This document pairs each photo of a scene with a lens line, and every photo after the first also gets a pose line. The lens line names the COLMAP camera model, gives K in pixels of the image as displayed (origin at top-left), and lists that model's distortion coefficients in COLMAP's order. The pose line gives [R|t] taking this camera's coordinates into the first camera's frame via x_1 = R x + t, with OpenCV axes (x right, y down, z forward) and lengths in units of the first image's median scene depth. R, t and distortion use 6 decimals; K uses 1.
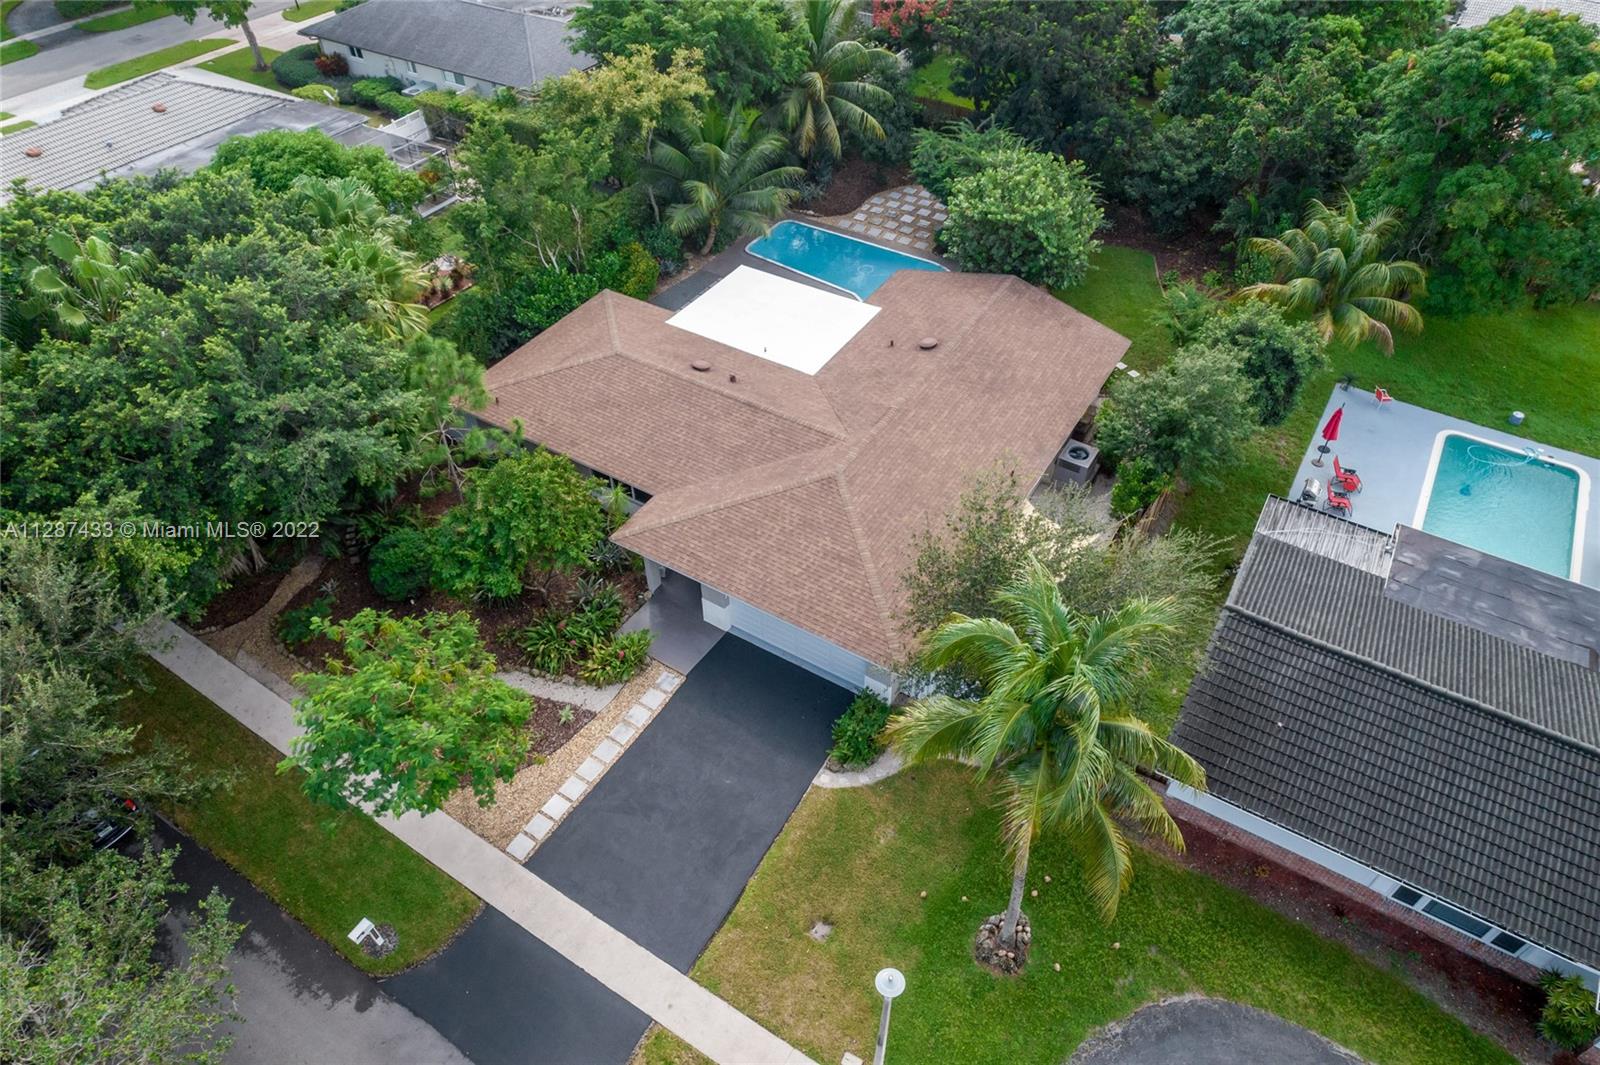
lens RADIAL K [[1021.7, 0, 800.0], [0, 1021.7, 532.5], [0, 0, 1]] dist [-0.087666, 0.076935]
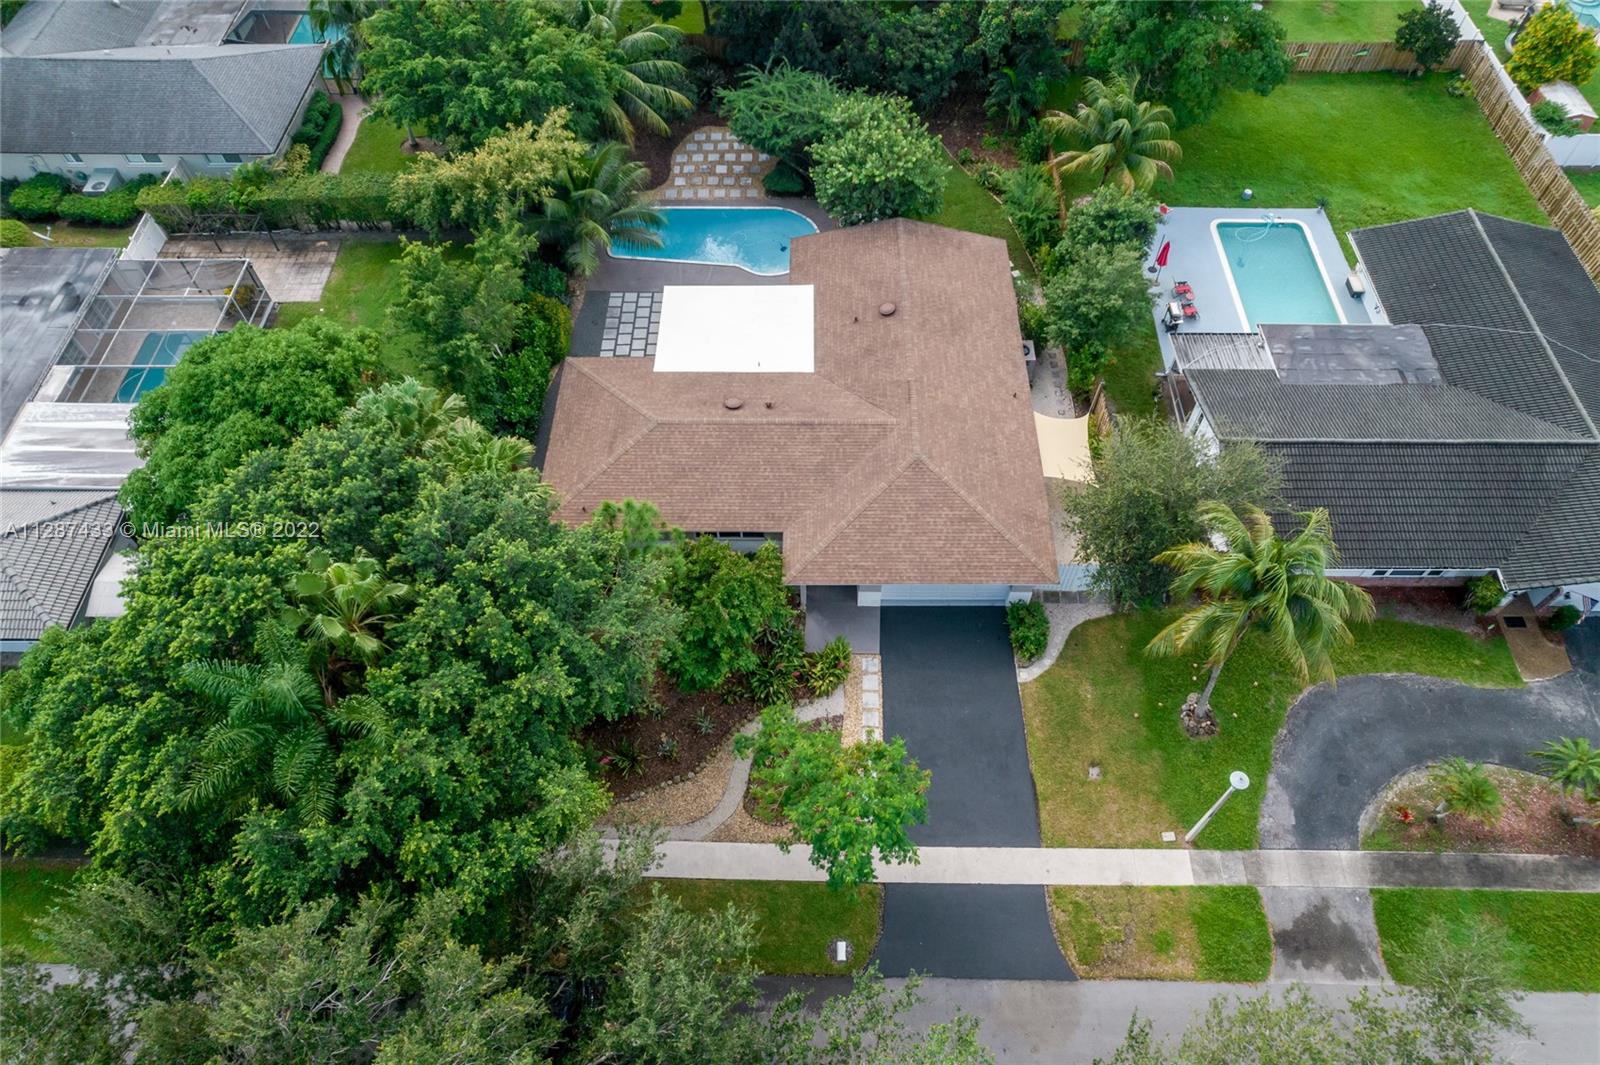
lens RADIAL K [[1021.7, 0, 800.0], [0, 1021.7, 532.5], [0, 0, 1]] dist [-0.087666, 0.076935]
pose [[0.854715, -0.432041, 0.287756, -0.424332], [0.365052, 0.894374, 0.258519, -0.304150], [-0.369053, -0.115914, 0.922152, -0.087077]]
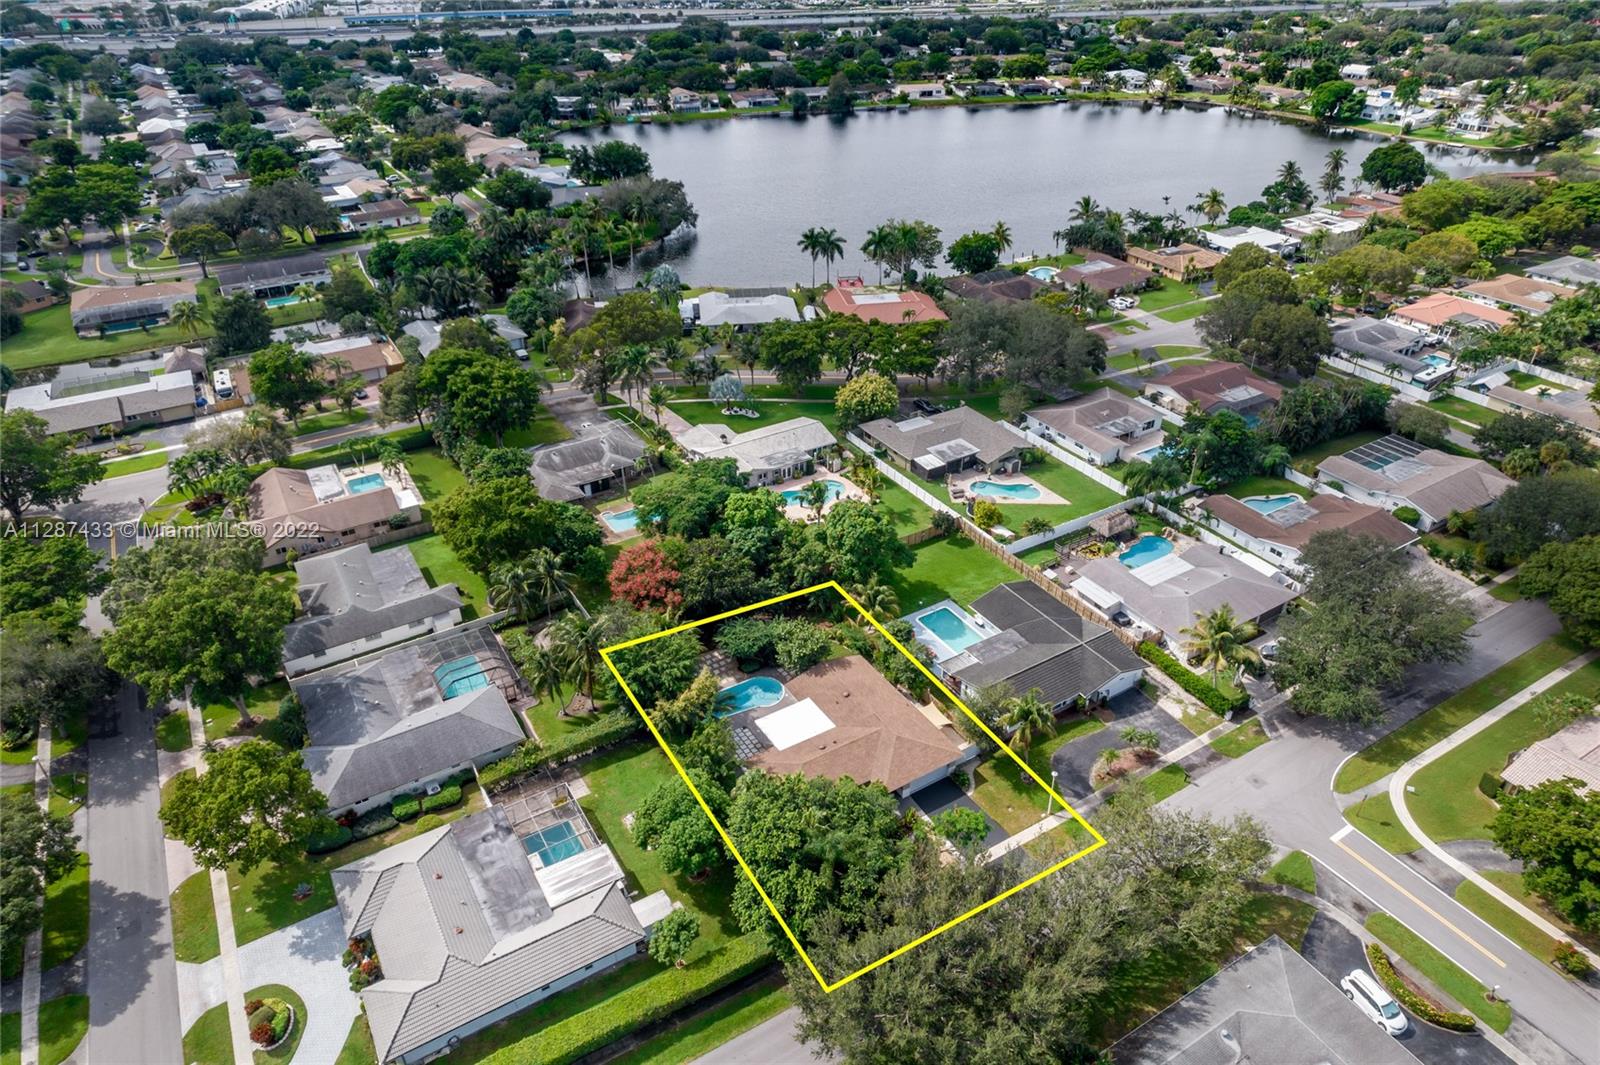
lens RADIAL K [[1021.7, 0, 800.0], [0, 1021.7, 532.5], [0, 0, 1]] dist [-0.087666, 0.076935]
pose [[0.447832, -0.474988, 0.757518, -2.011596], [0.627365, 0.770586, 0.112295, -0.994118], [-0.637071, 0.424951, 0.643084, -1.054358]]
